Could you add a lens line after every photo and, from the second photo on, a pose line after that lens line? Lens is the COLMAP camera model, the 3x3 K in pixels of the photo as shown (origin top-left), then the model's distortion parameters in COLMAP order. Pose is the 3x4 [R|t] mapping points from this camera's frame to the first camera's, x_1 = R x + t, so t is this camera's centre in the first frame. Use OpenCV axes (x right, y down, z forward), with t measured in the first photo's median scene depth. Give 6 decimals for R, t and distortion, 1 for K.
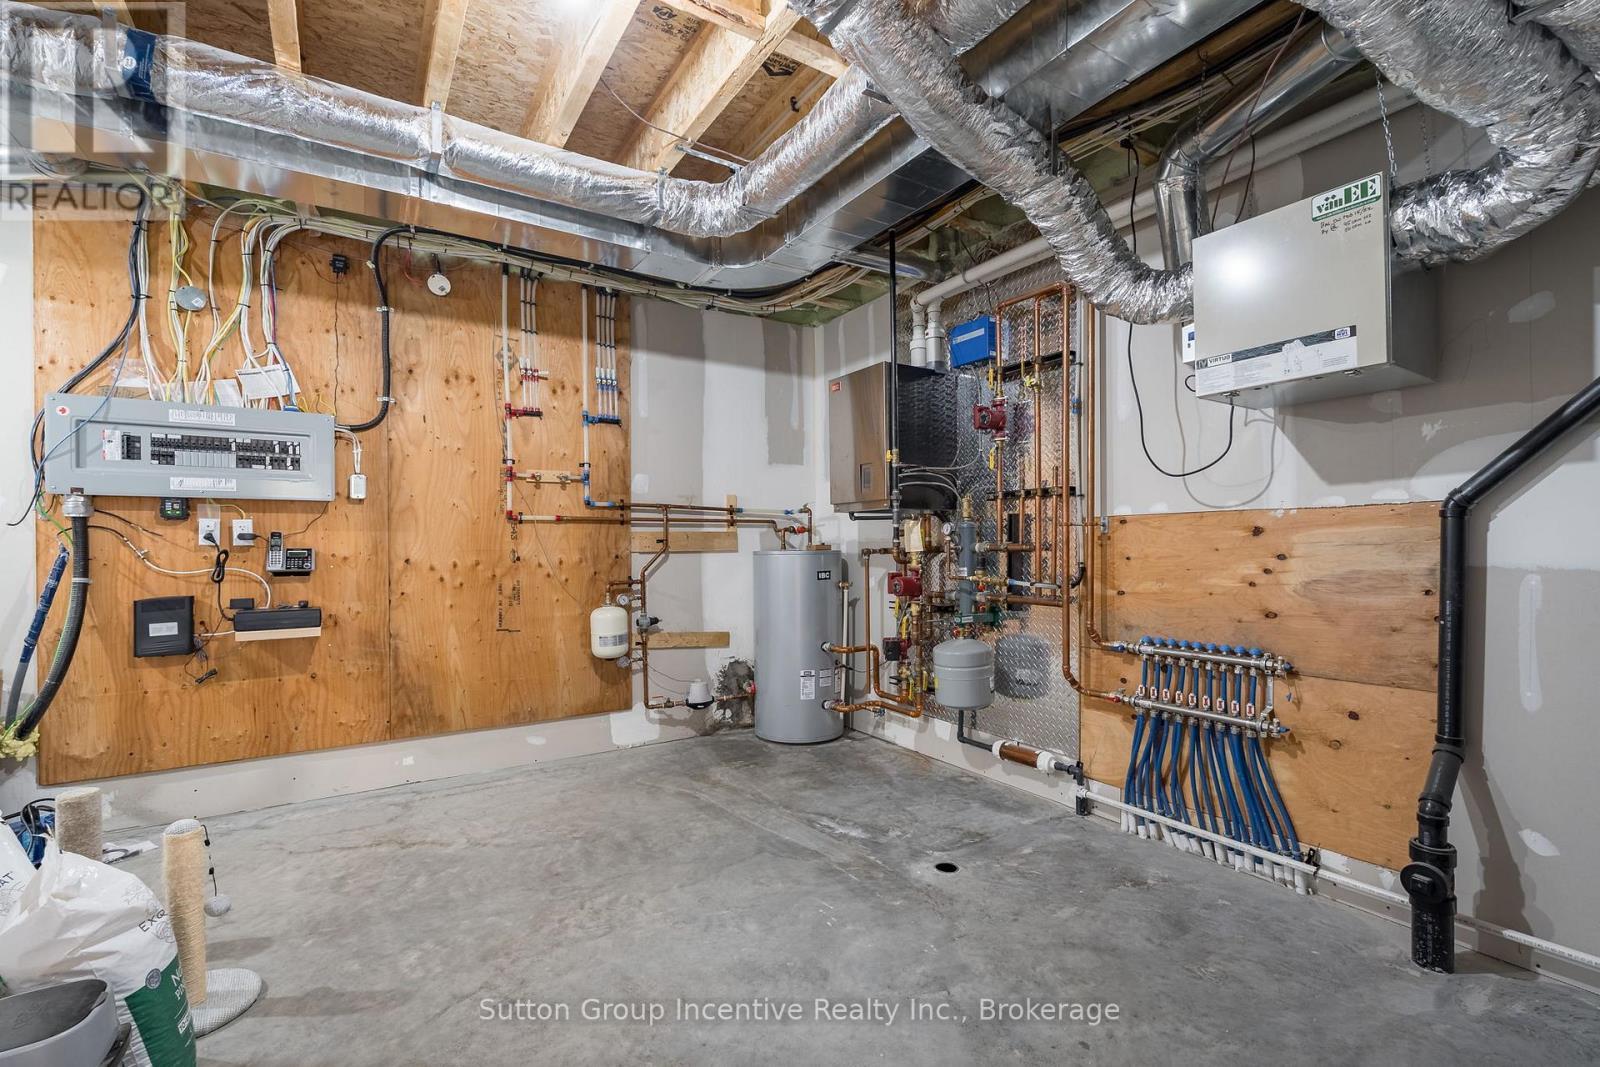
lens RADIAL K [[713.9, 0, 798.8], [0, 713.9, 547.3], [0, 0, 1]] dist [-0.001997, -0.000058]
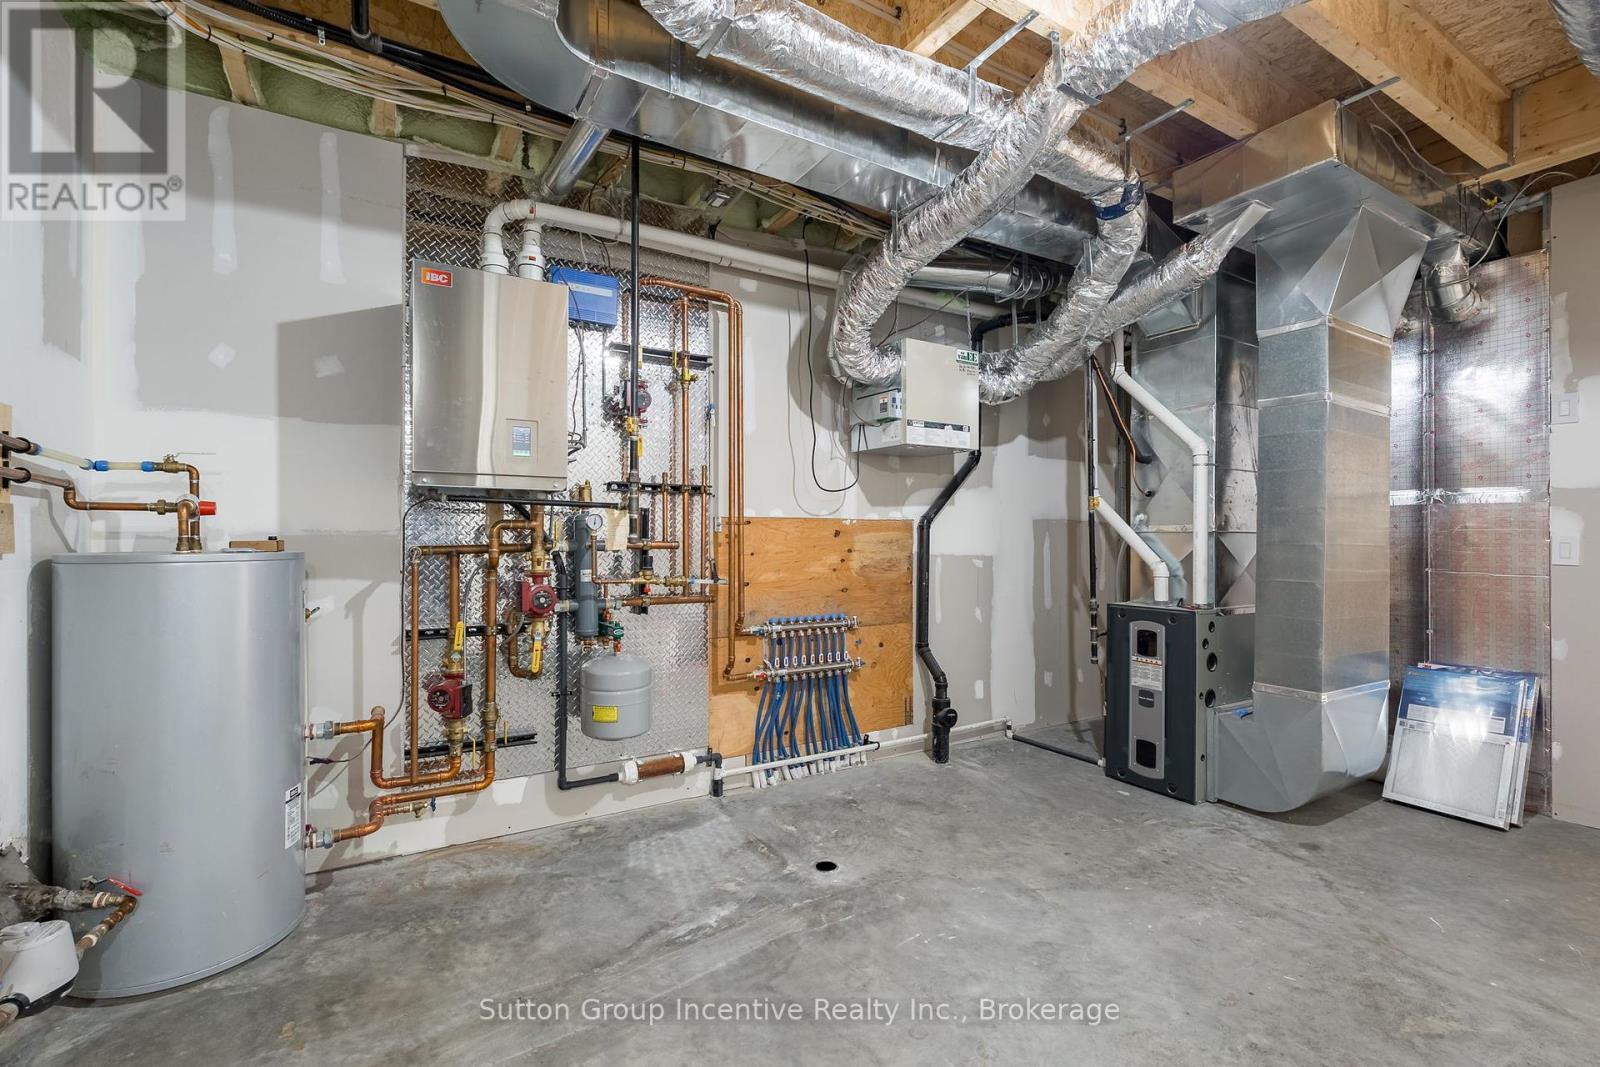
lens RADIAL K [[713.9, 0, 796.9], [0, 713.9, 534.3], [0, 0, 1]] dist [-0.001997, -0.000058]
pose [[0.016382, 0.014804, 0.999756, -0.768607], [0.000629, 0.999890, -0.014816, 0.000827], [-0.999866, 0.000871, 0.016371, 0.989909]]
